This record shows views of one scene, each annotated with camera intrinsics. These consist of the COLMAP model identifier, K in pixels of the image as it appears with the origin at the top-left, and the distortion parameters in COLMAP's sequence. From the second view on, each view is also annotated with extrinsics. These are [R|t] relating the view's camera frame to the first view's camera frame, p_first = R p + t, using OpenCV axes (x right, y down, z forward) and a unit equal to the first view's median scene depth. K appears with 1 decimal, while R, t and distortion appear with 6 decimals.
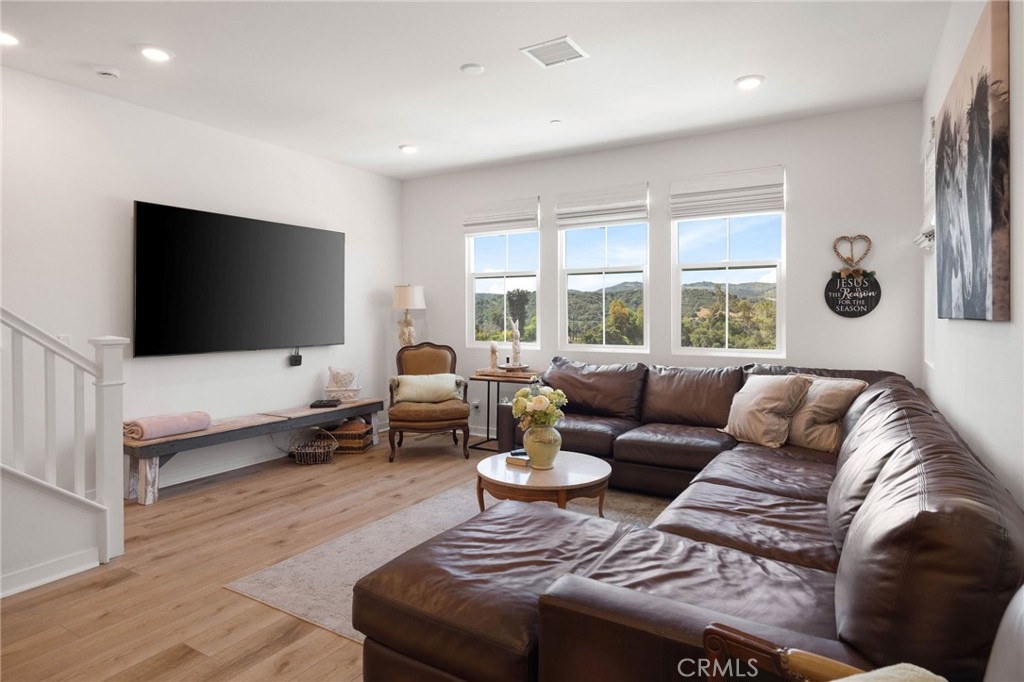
lens RADIAL K [[592.8, 0, 486.3], [0, 592.8, 322.3], [0, 0, 1]] dist [-0.008925, 0.003159]
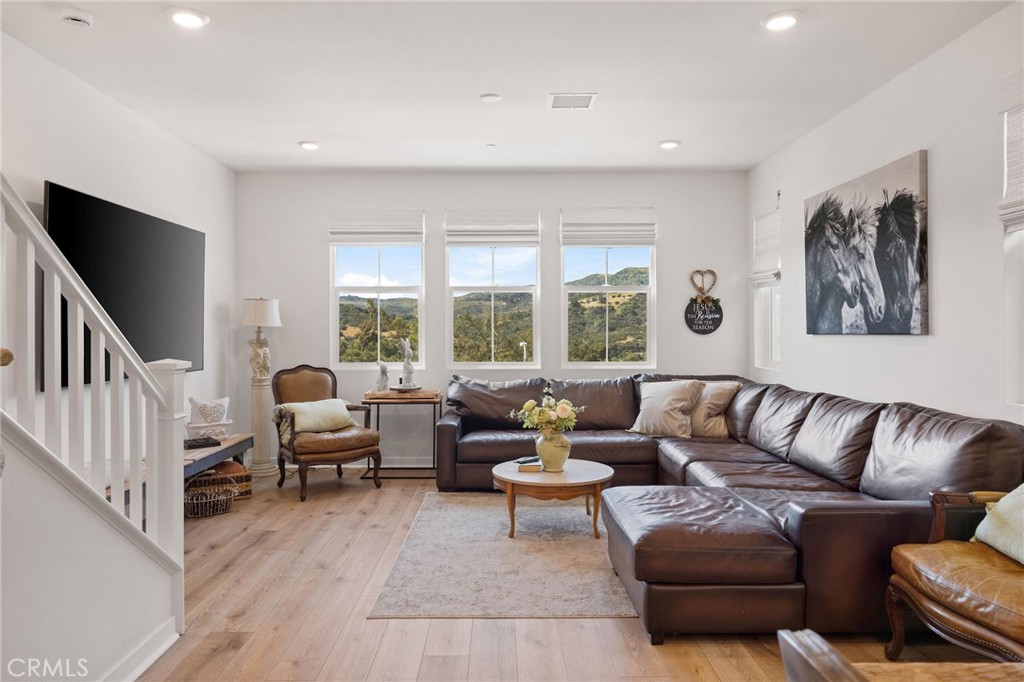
lens RADIAL K [[705.6, 0, 508.6], [0, 705.6, 337.8], [0, 0, 1]] dist [0.001458, 0.002974]
pose [[0.845144, -0.005631, 0.534509, -0.542821], [0.009442, 0.999946, -0.004395, 0.001966], [-0.534455, 0.008761, 0.845152, -0.056488]]
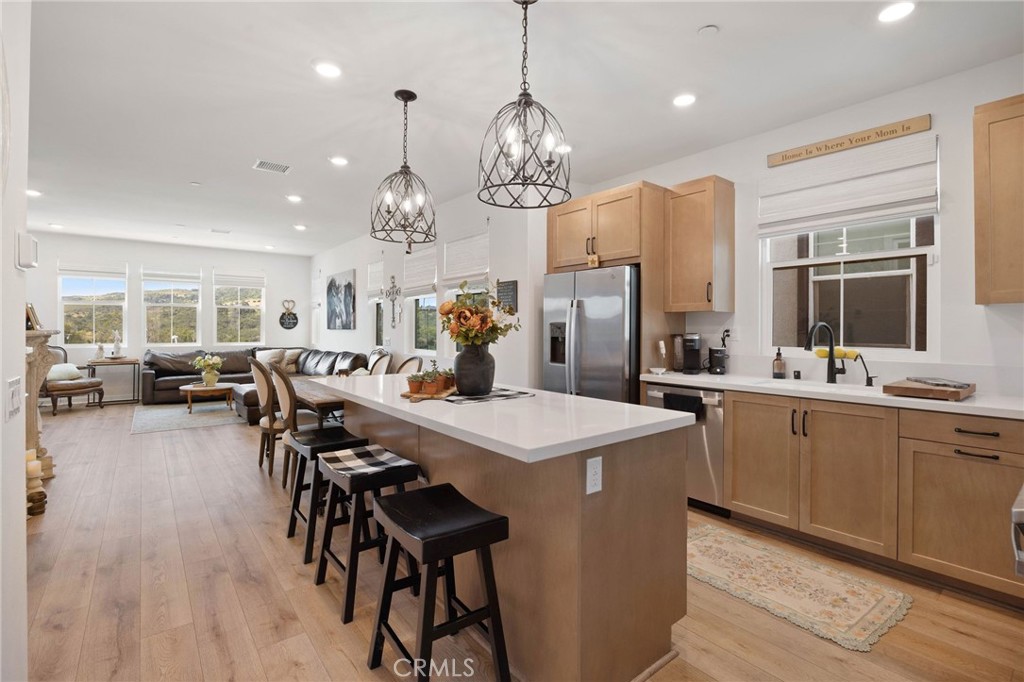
lens RADIAL K [[473.0, 0, 513.3], [0, 473.0, 333.3], [0, 0, 1]] dist [-0.017735, 0.001878]
pose [[0.347689, -0.003678, 0.937603, -1.098447], [0.007114, 0.999974, 0.001285, 0.015551], [-0.937583, 0.006223, 0.347706, -0.768533]]
